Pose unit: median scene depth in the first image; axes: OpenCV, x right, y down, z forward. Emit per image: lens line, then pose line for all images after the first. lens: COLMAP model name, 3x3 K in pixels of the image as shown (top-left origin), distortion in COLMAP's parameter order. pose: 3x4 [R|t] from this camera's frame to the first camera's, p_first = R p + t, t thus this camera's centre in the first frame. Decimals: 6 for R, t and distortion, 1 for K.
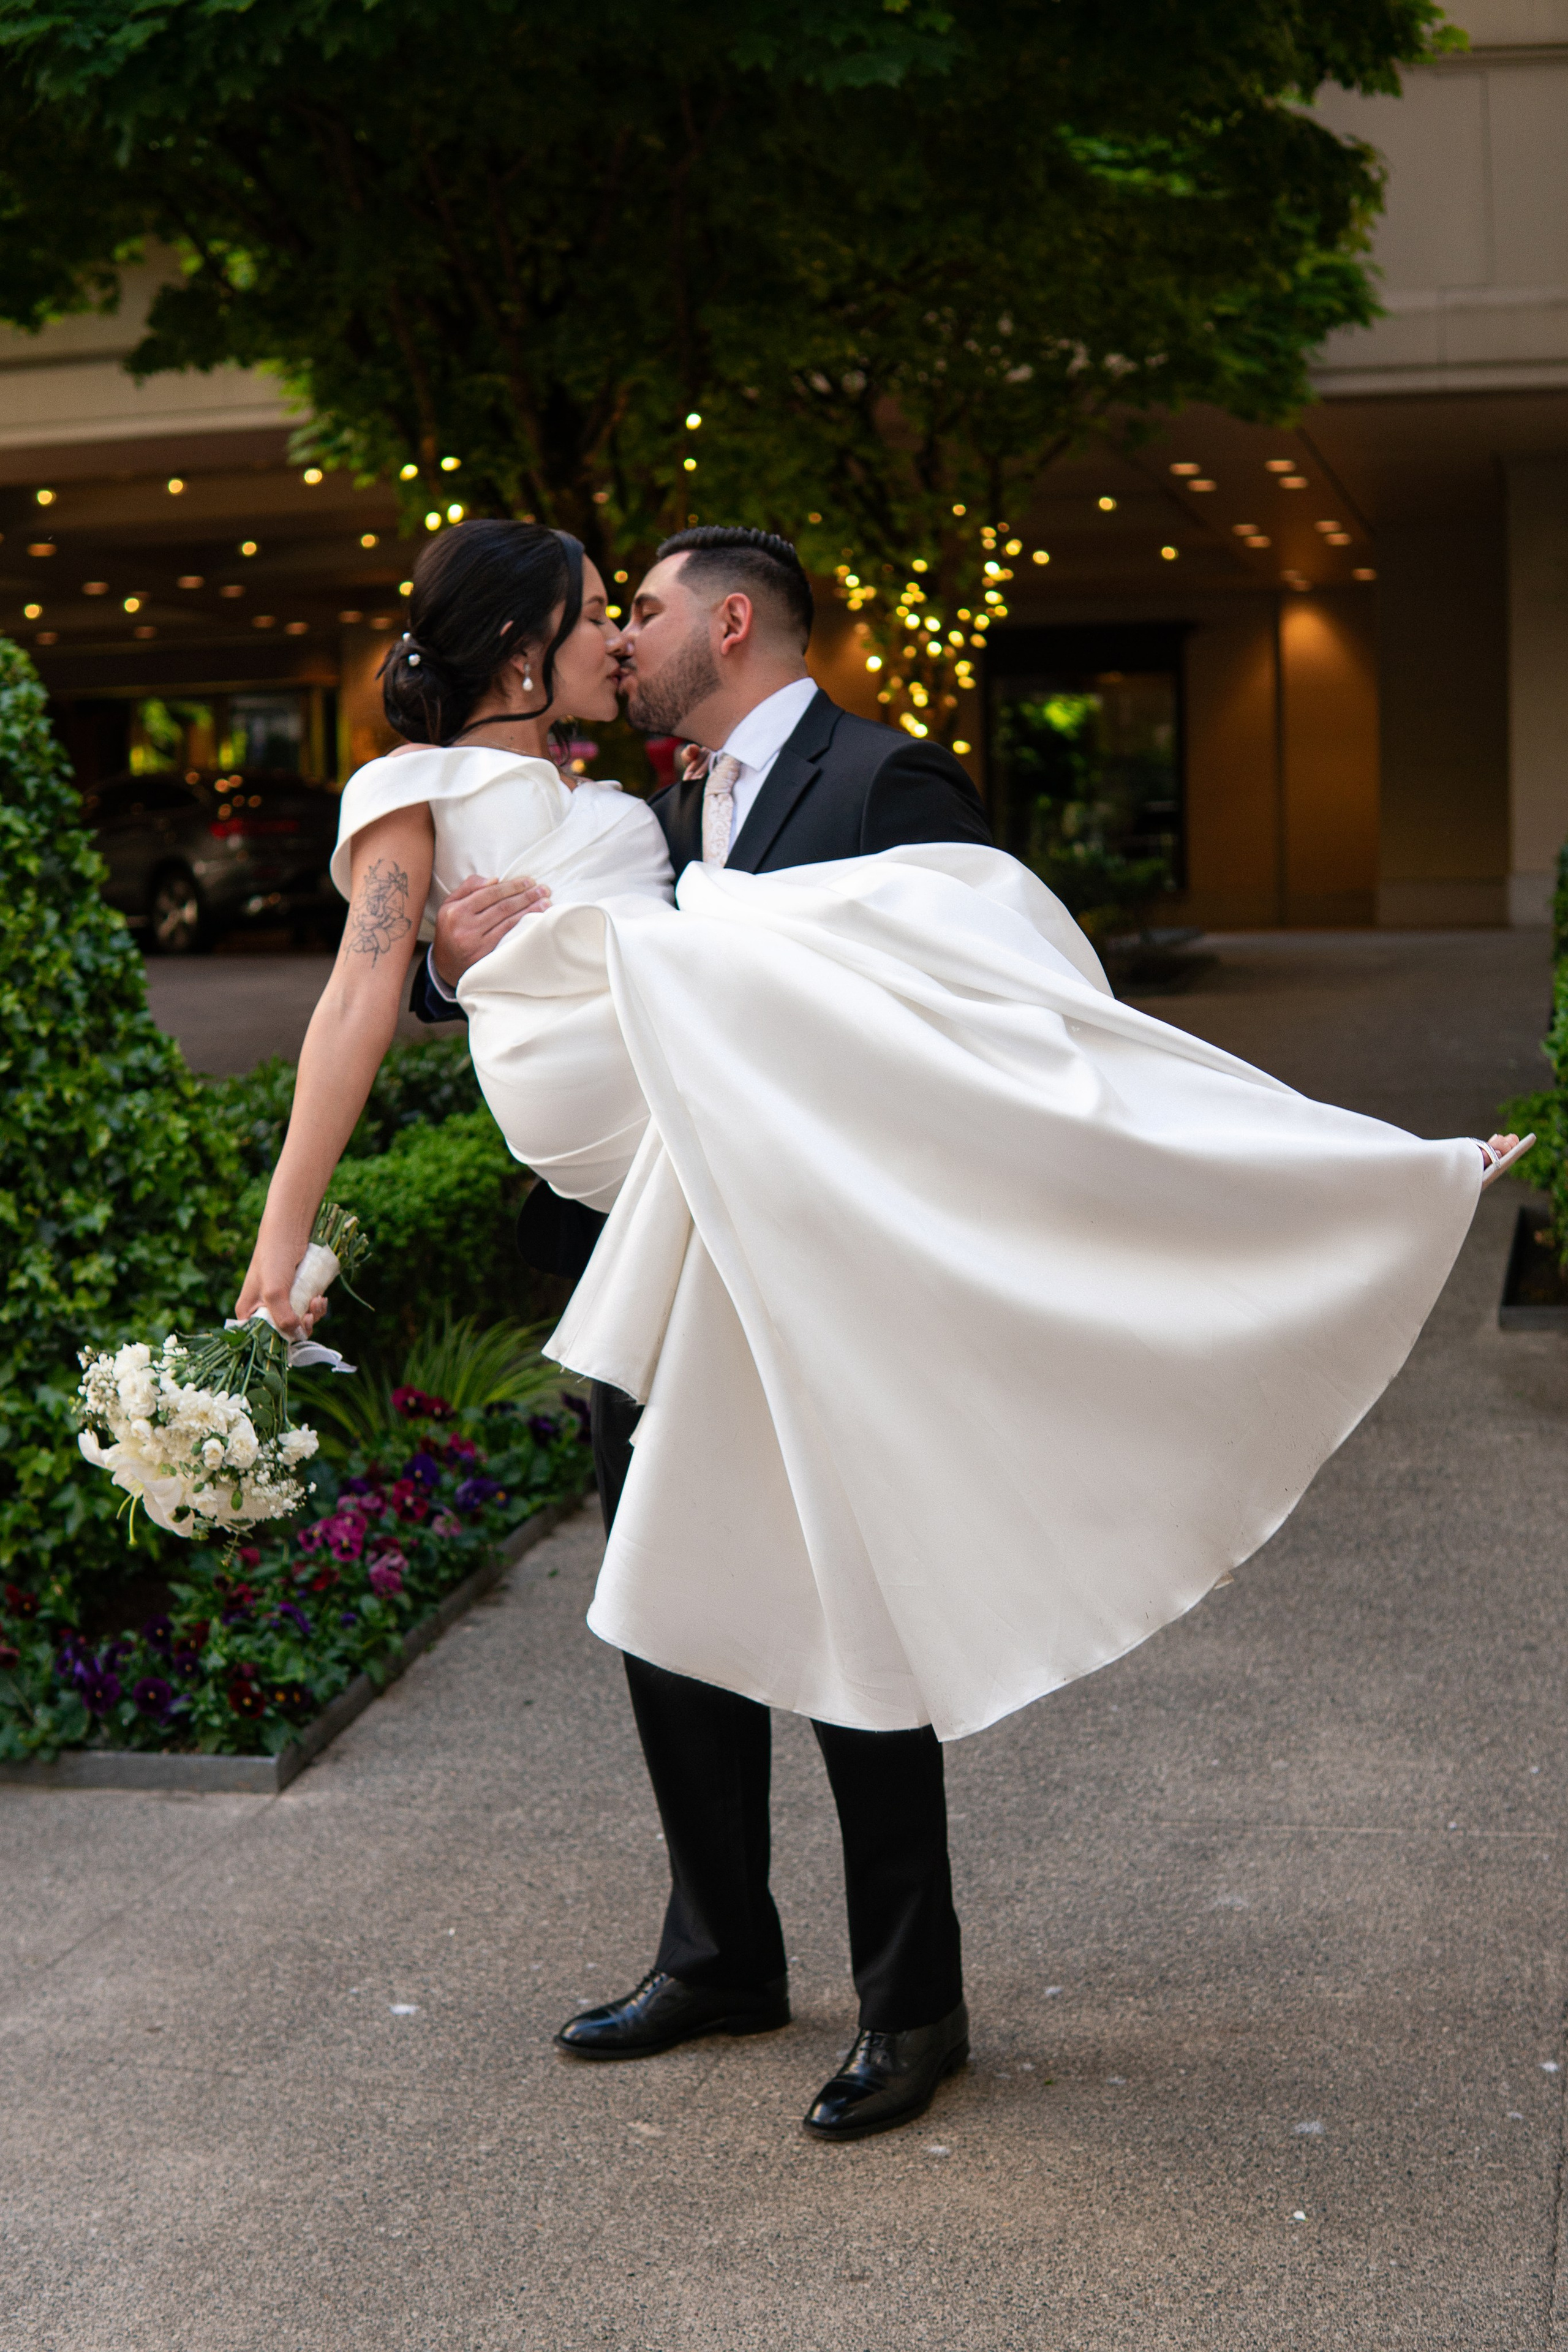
lens RADIAL K [[3383.3, 0, 777.7], [0, 3383.3, 1293.0], [0, 0, 1]] dist [-0.157133, -0.275459]
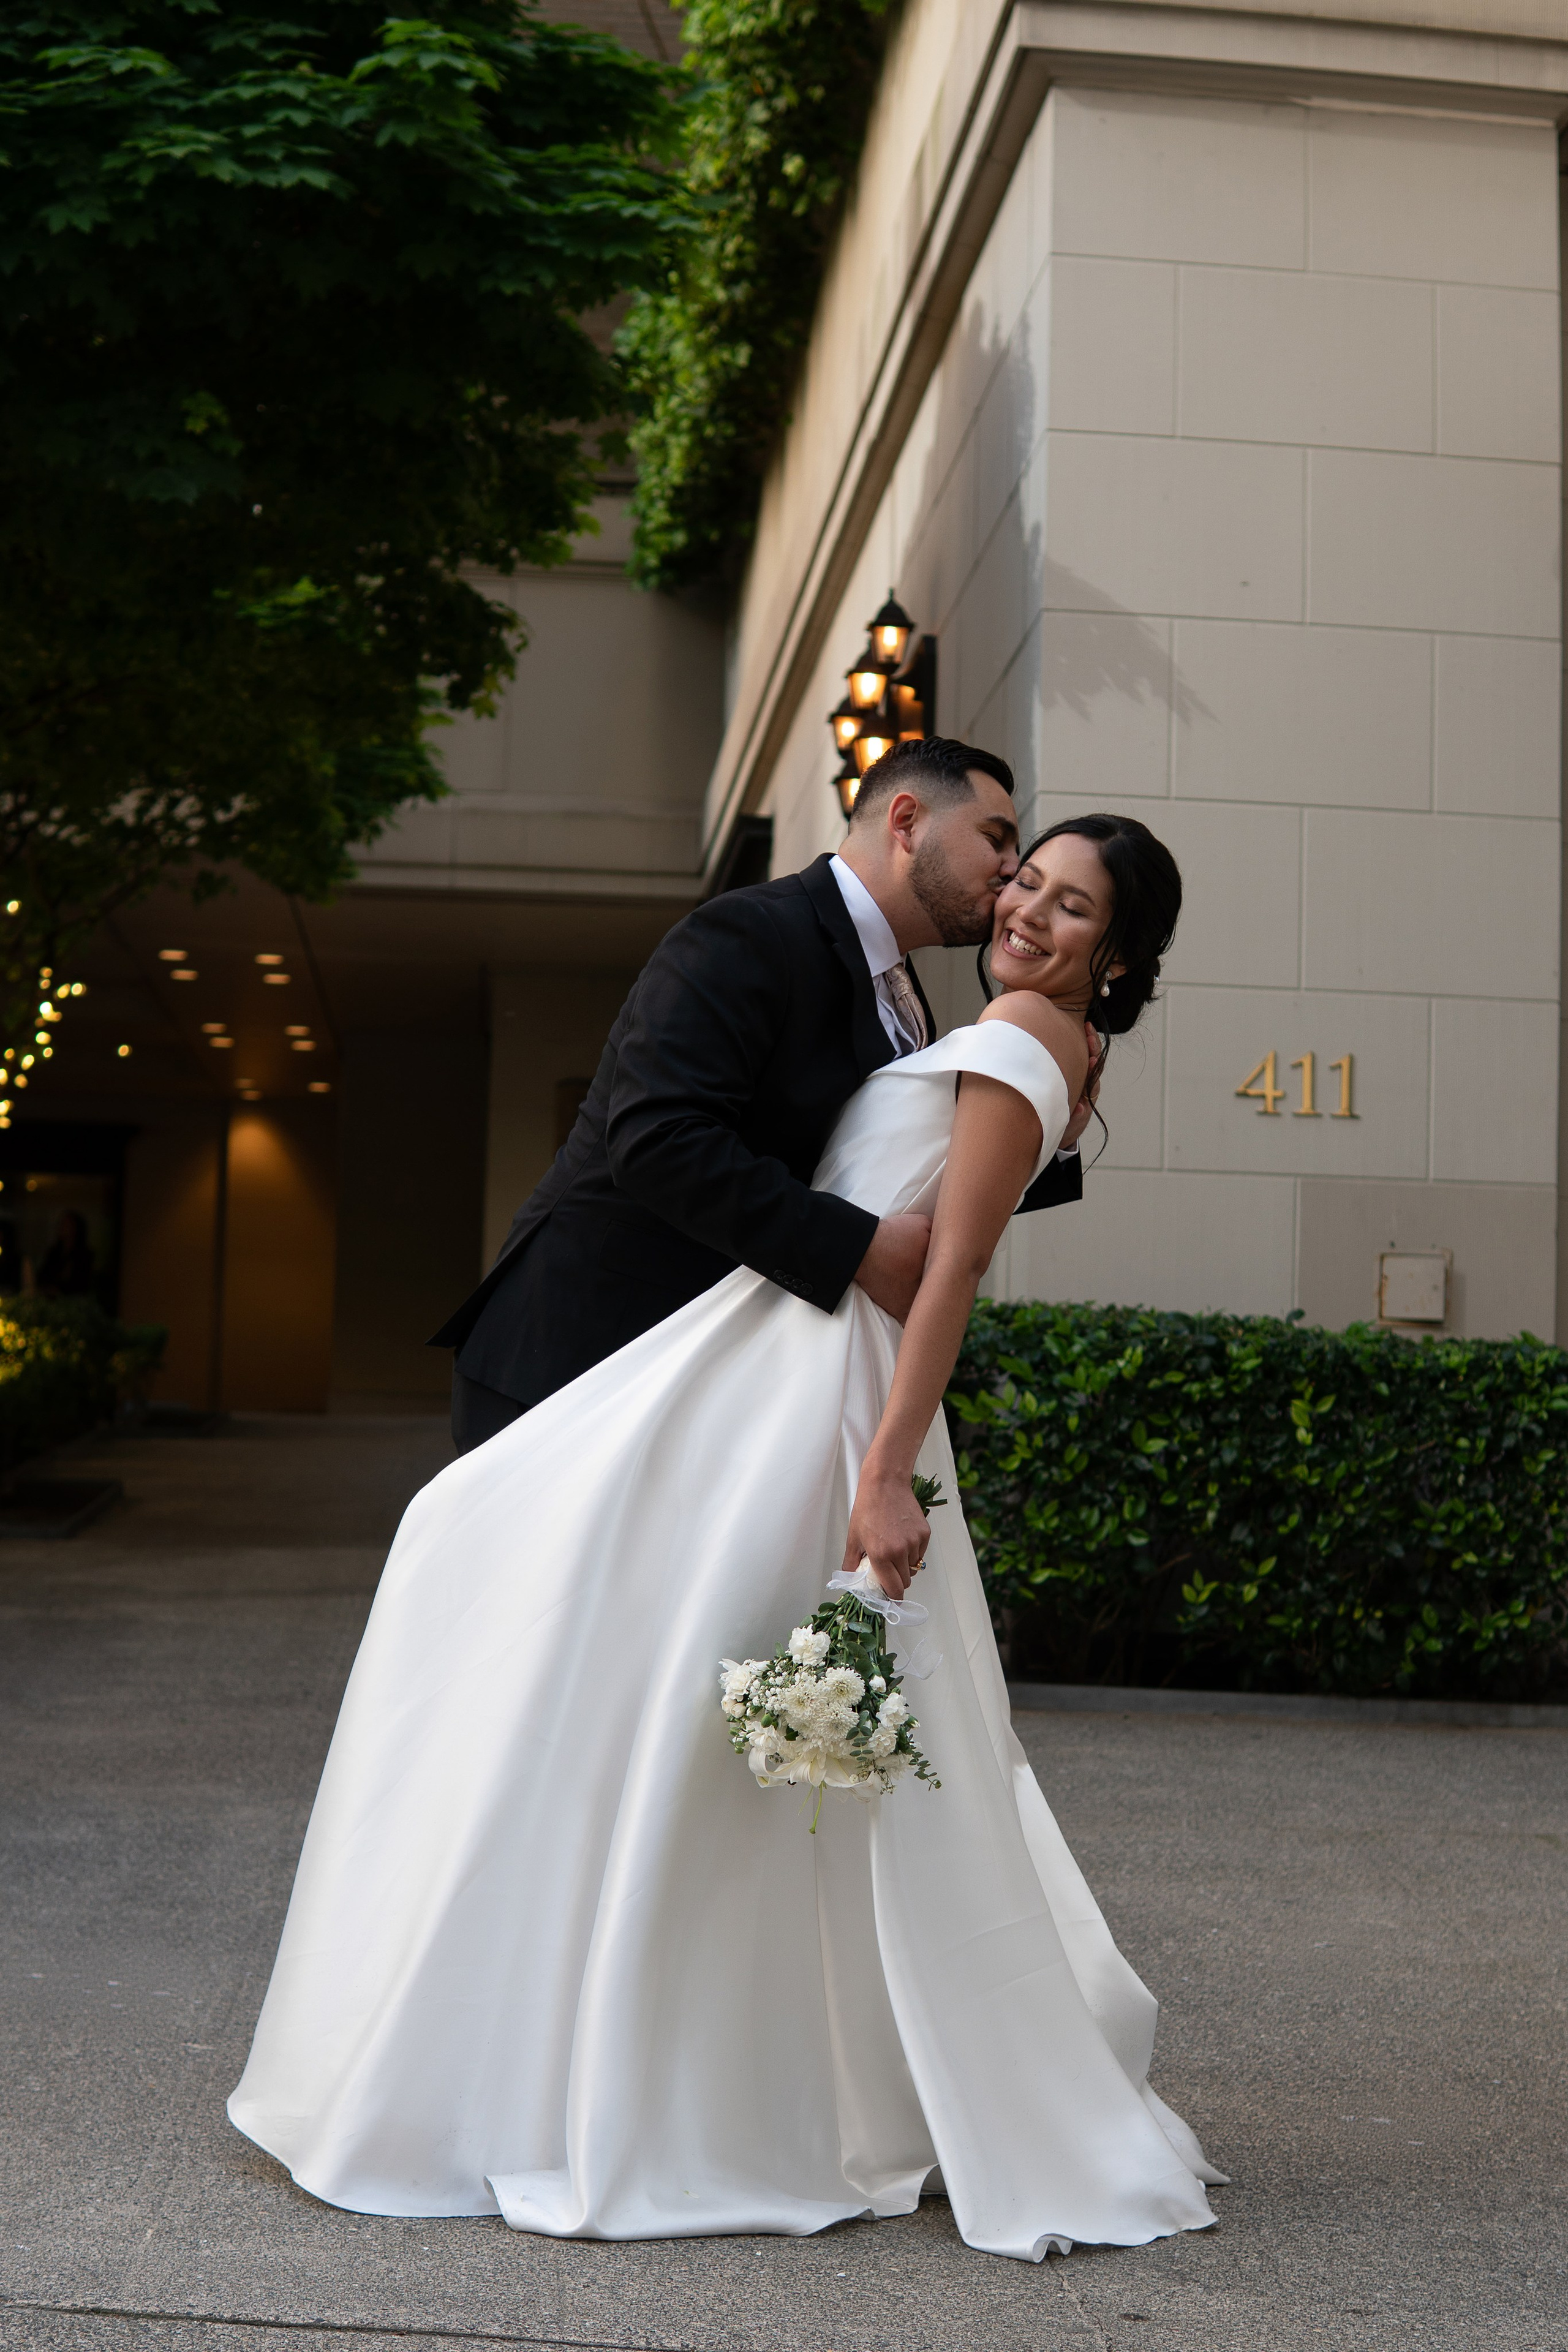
lens RADIAL K [[3621.2, 0, 782.5], [0, 3621.2, 1318.7], [0, 0, 1]] dist [-0.183108, -0.143175]
pose [[0.946137, 0.067380, 0.316676, -0.180793], [-0.016912, 0.987055, -0.159490, 0.132242], [-0.323323, 0.145543, 0.935029, -0.207792]]
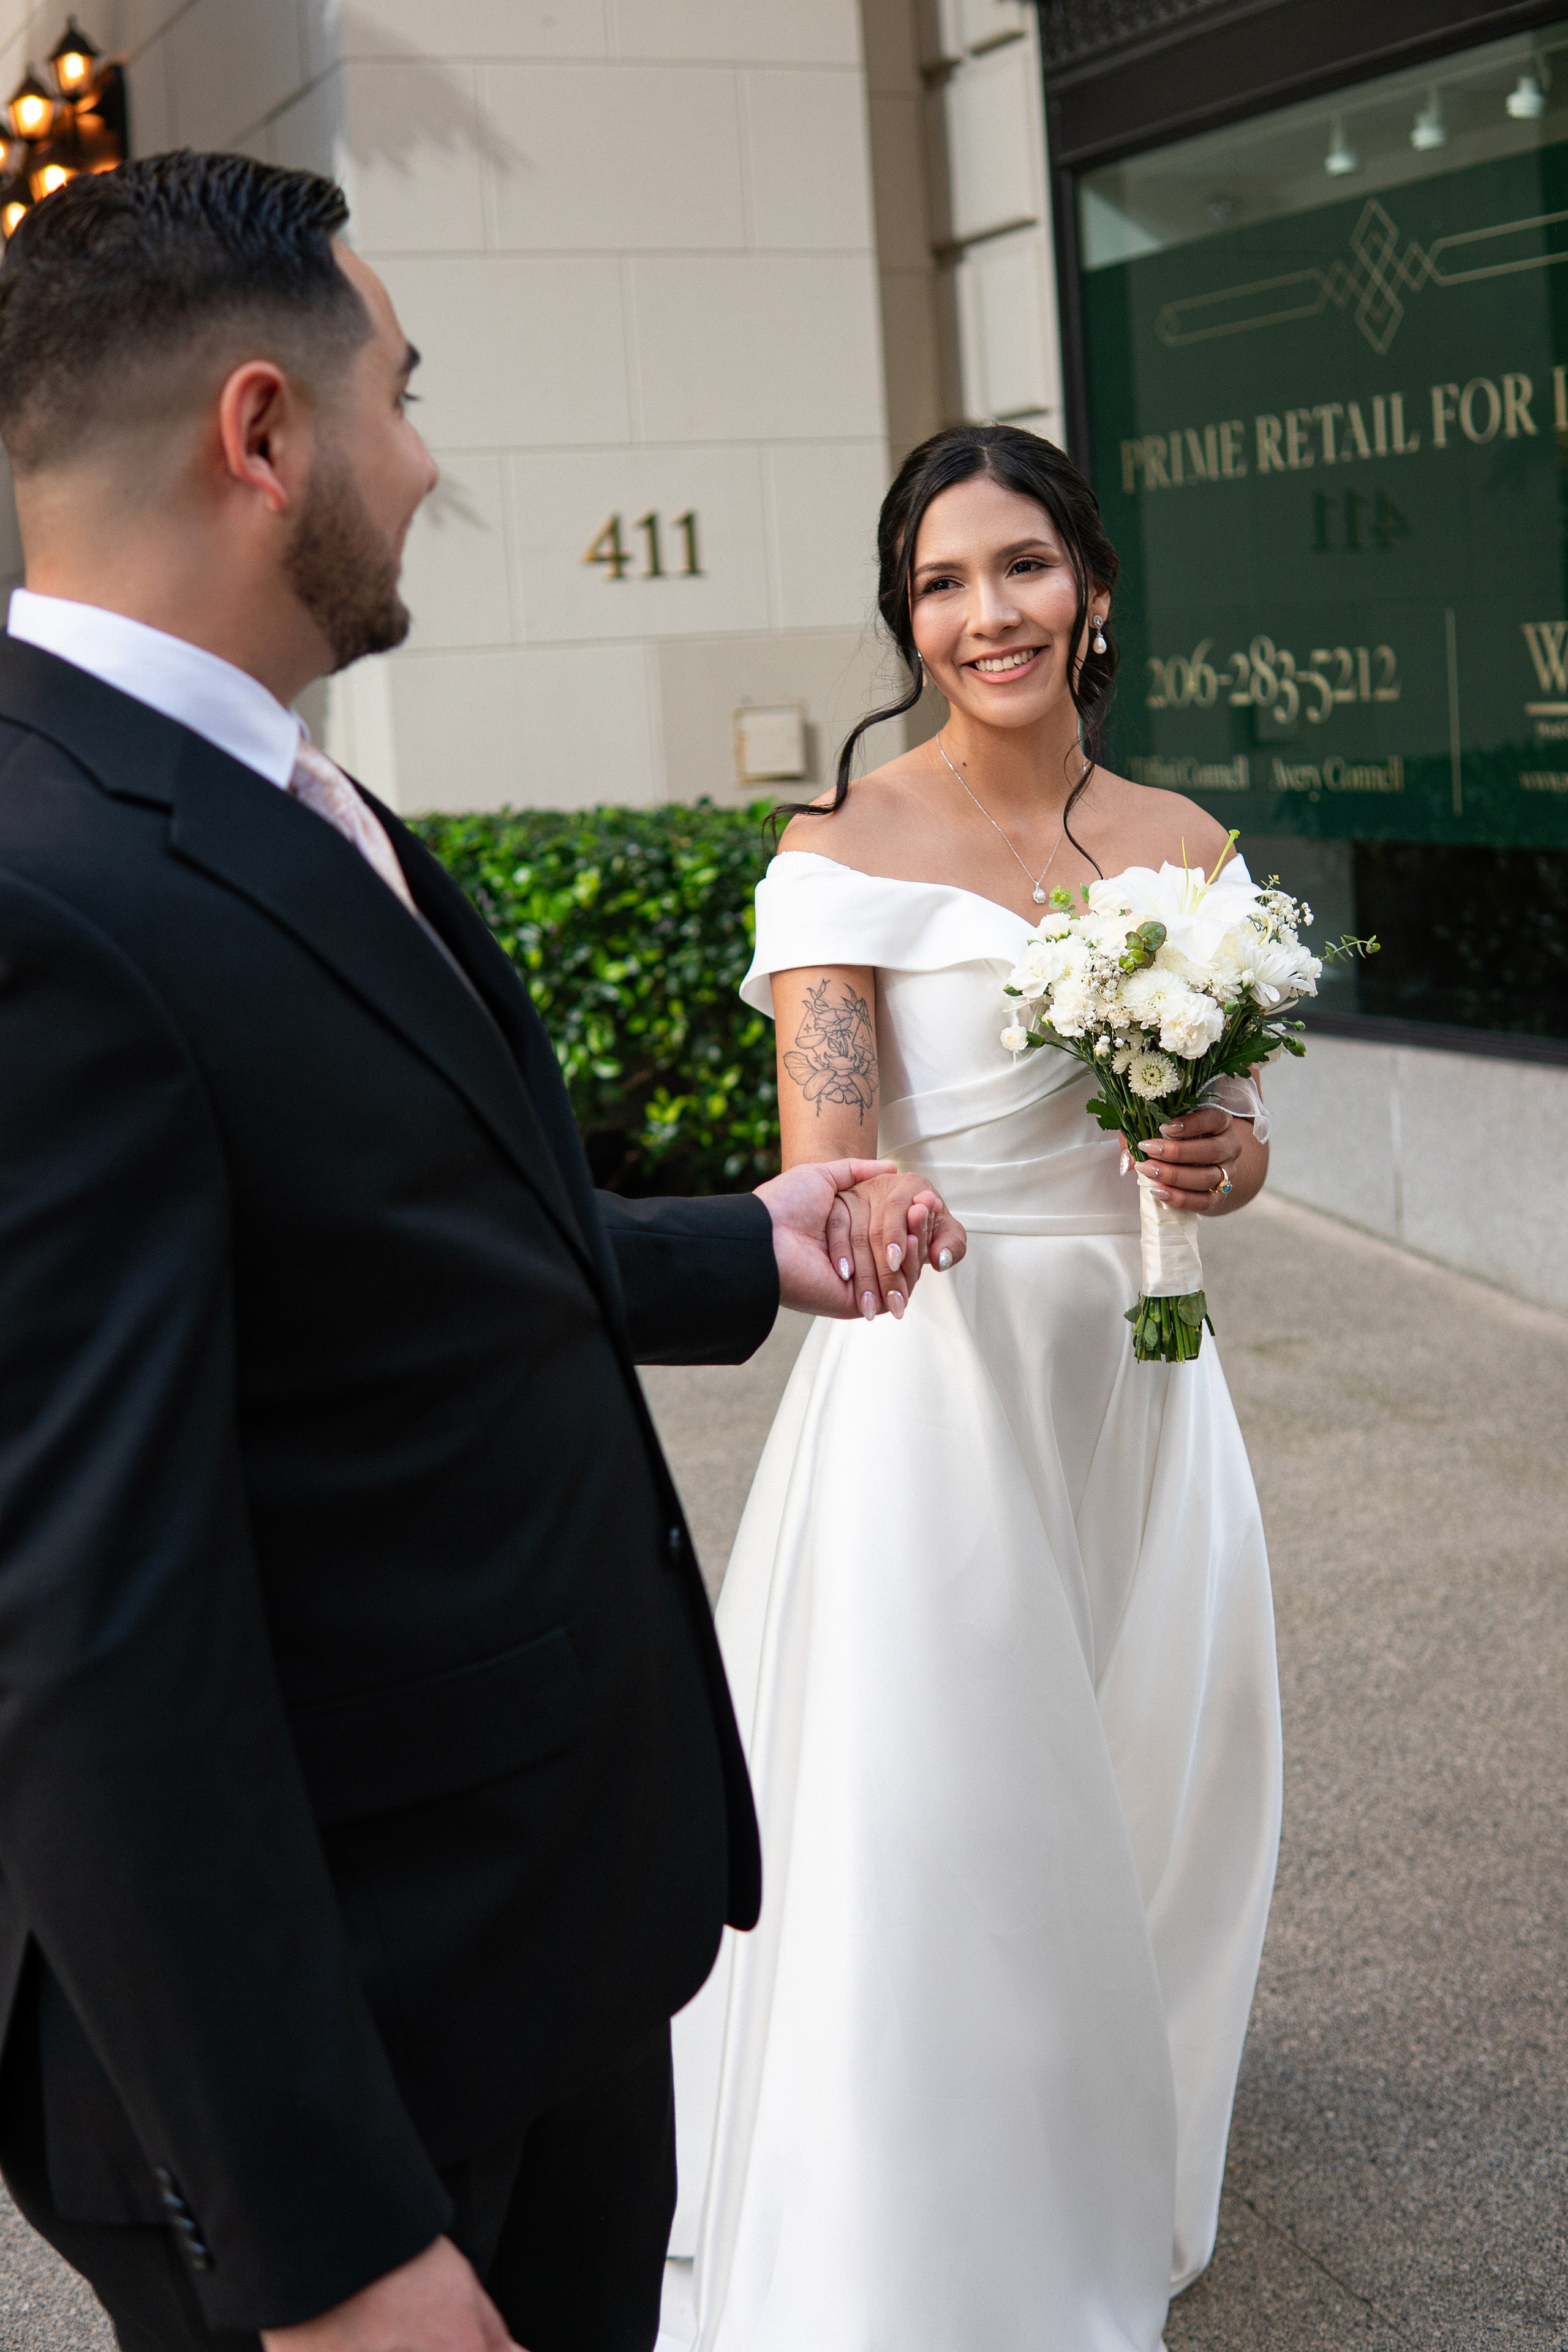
lens RADIAL K [[3118.3, 0, 790.1], [0, 3118.3, 1199.1], [0, 0, 1]] dist [-0.177586, -0.150223]
pose [[0.781961, -0.124476, 0.610773, -0.270380], [0.103899, 0.992179, 0.069186, -0.041403], [-0.614608, 0.009358, 0.788778, 0.120910]]
